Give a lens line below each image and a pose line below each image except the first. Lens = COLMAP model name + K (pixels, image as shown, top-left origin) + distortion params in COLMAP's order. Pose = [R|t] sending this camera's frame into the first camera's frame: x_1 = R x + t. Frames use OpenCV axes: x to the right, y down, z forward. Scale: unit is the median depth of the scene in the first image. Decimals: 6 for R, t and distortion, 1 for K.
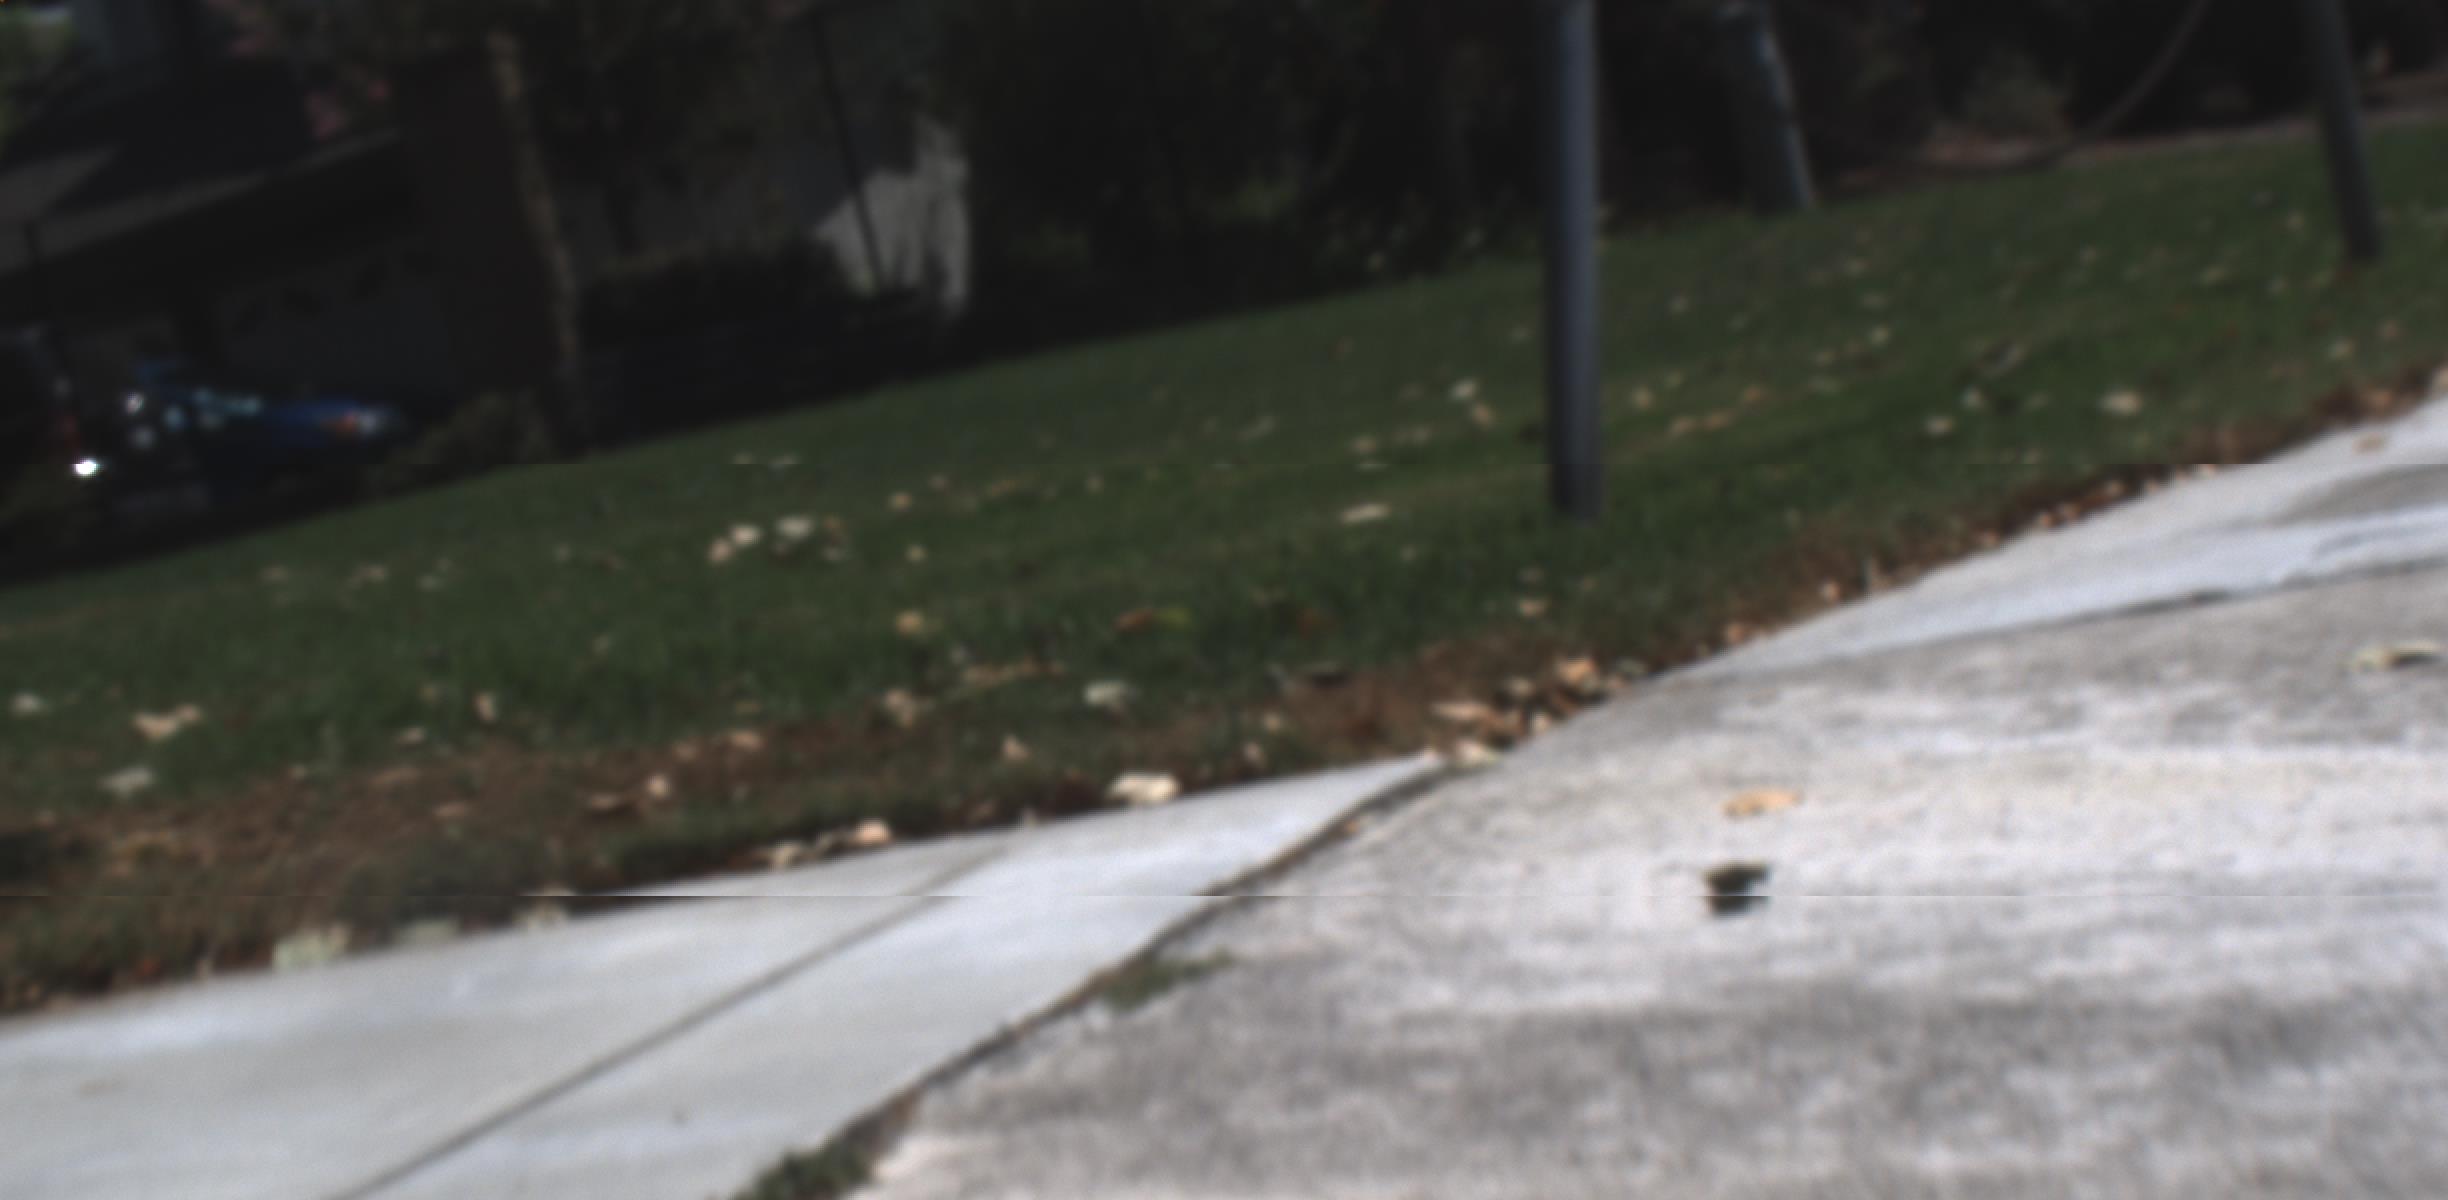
lens RADIAL K [[6511.6, 0, 1224.0], [0, 6511.6, 600.0], [0, 0, 1]] dist [-0.206562, 1.476386]
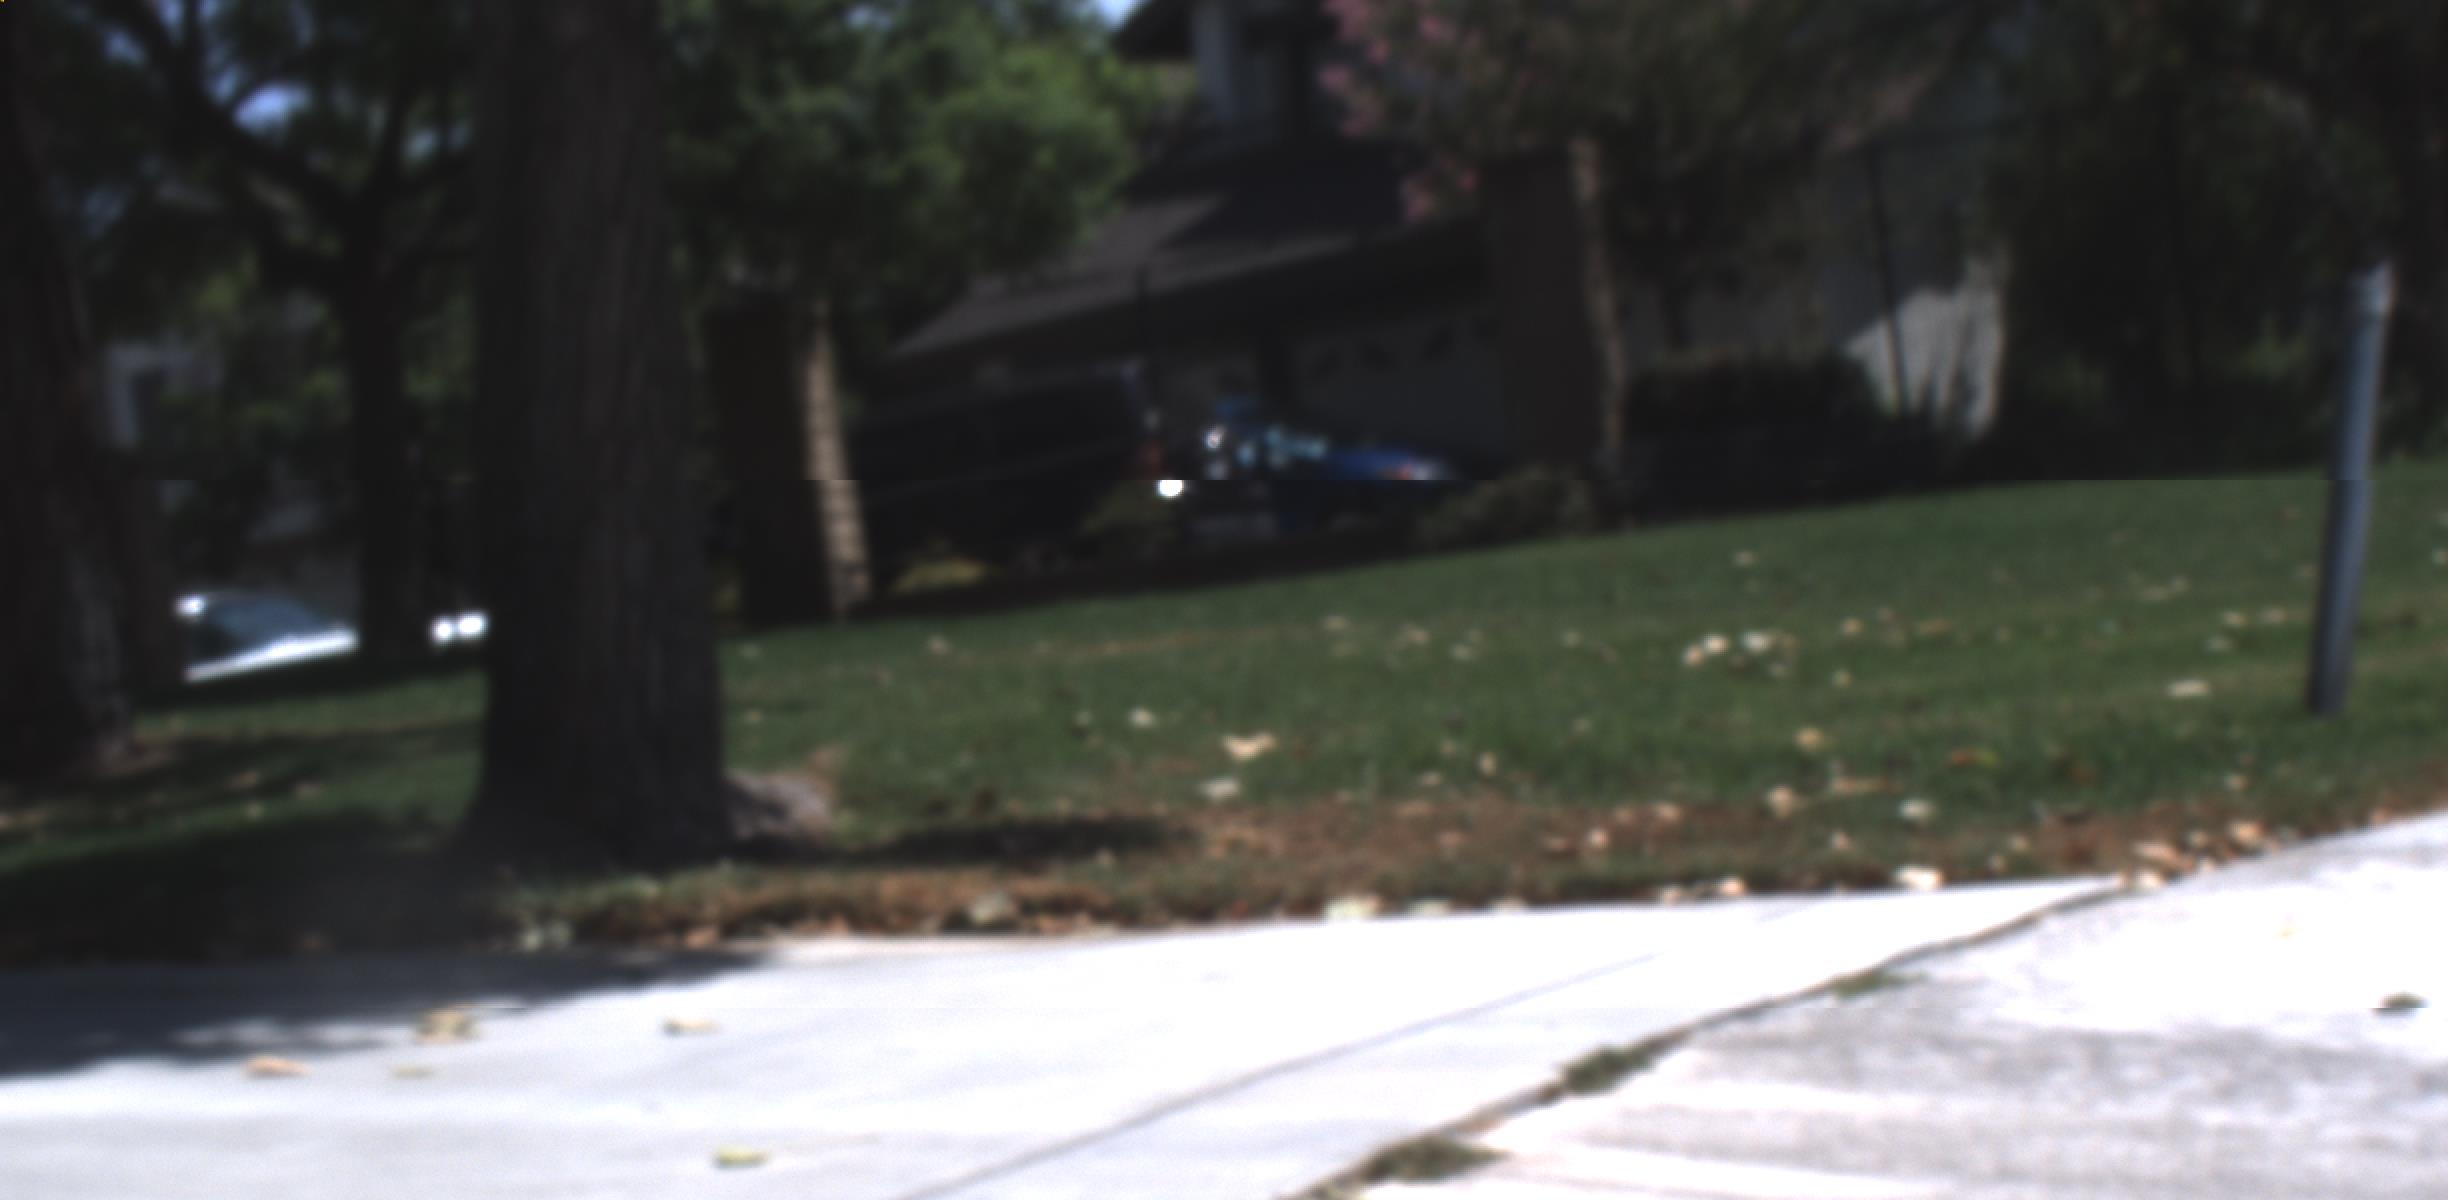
lens RADIAL K [[6511.6, 0, 1224.0], [0, 6511.6, 600.0], [0, 0, 1]] dist [-0.206562, 1.476386]
pose [[0.981152, 0.110611, -0.158449, 0.039032], [-0.111924, 0.993717, 0.000644, -0.011061], [0.157525, 0.017103, 0.987367, -0.312240]]
